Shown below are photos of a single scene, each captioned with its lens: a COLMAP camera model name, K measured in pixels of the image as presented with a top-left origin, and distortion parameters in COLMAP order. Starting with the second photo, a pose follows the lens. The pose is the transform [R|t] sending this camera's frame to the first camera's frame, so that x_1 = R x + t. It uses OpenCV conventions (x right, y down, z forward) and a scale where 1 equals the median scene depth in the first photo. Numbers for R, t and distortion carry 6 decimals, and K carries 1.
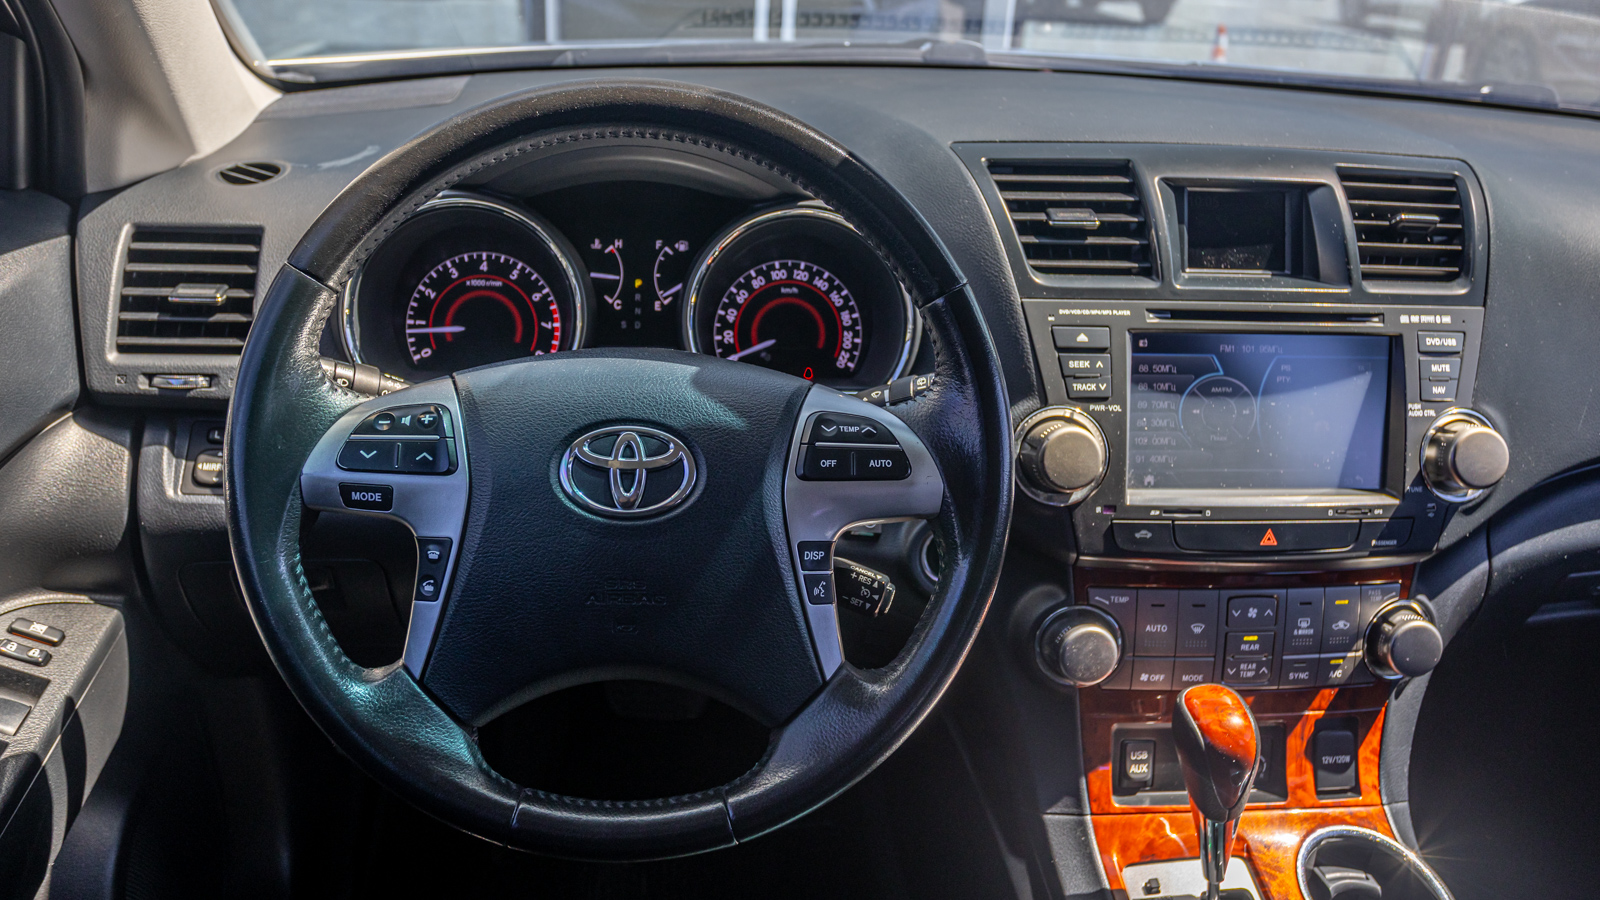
lens RADIAL K [[1223.0, 0, 792.3], [0, 1223.0, 402.0], [0, 0, 1]] dist [-0.028854, 0.017184]
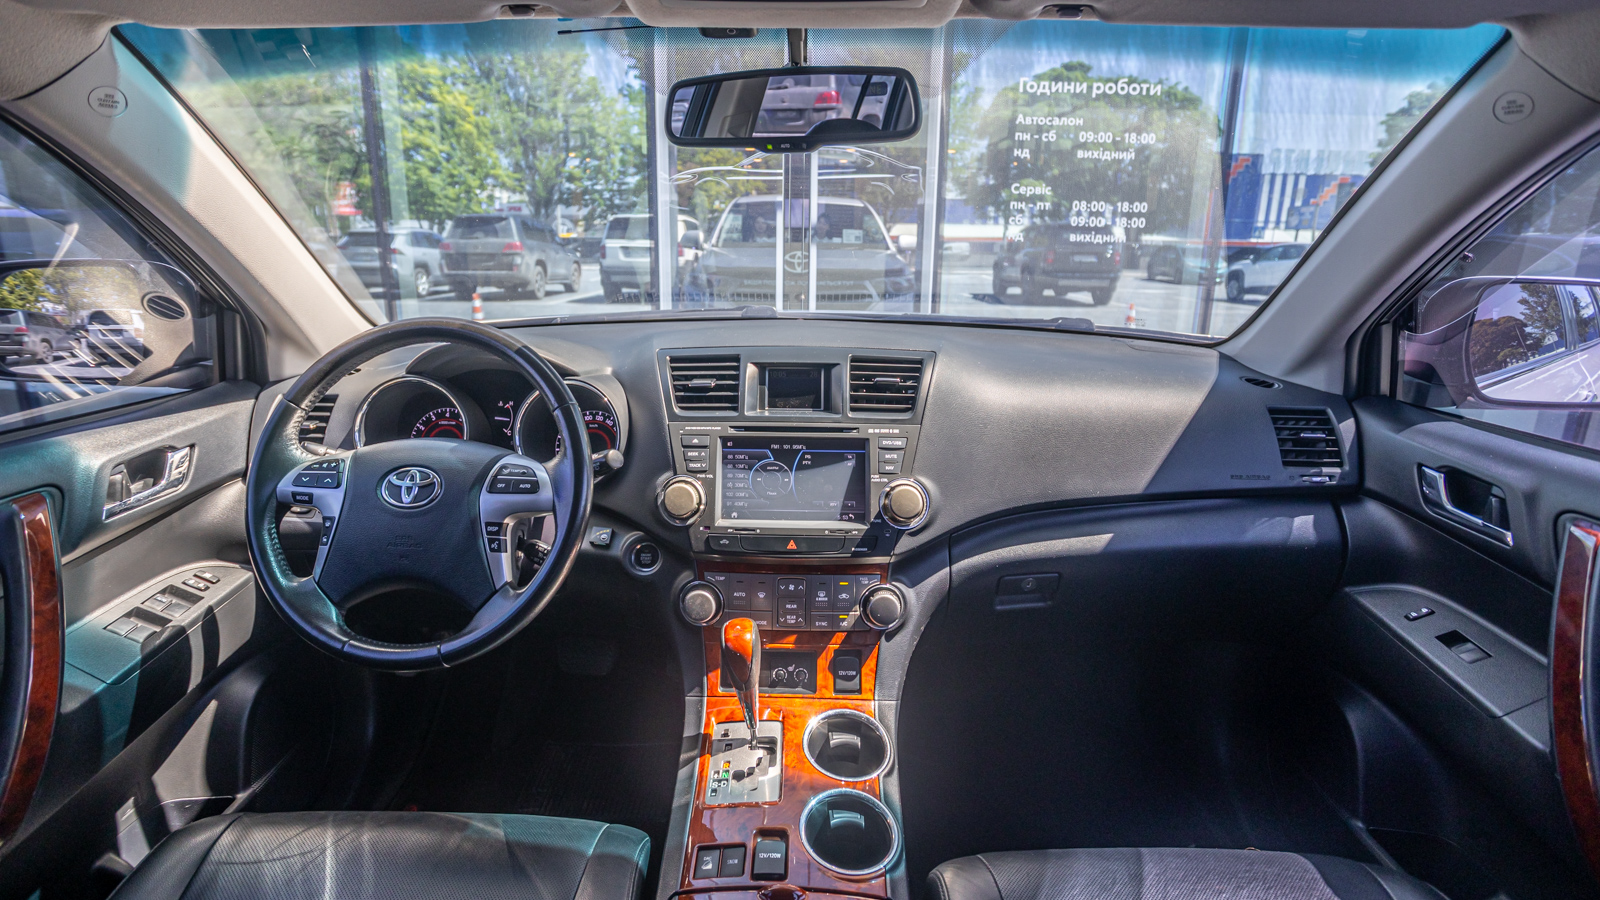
lens RADIAL K [[782.1, 0, 784.5], [0, 782.1, 416.6], [0, 0, 1]] dist [-0.040302, 0.009007]
pose [[0.990715, -0.013990, -0.135231, 0.503075], [-0.009306, 0.985380, -0.170117, 0.112310], [0.135634, 0.169796, 0.976101, -0.205649]]
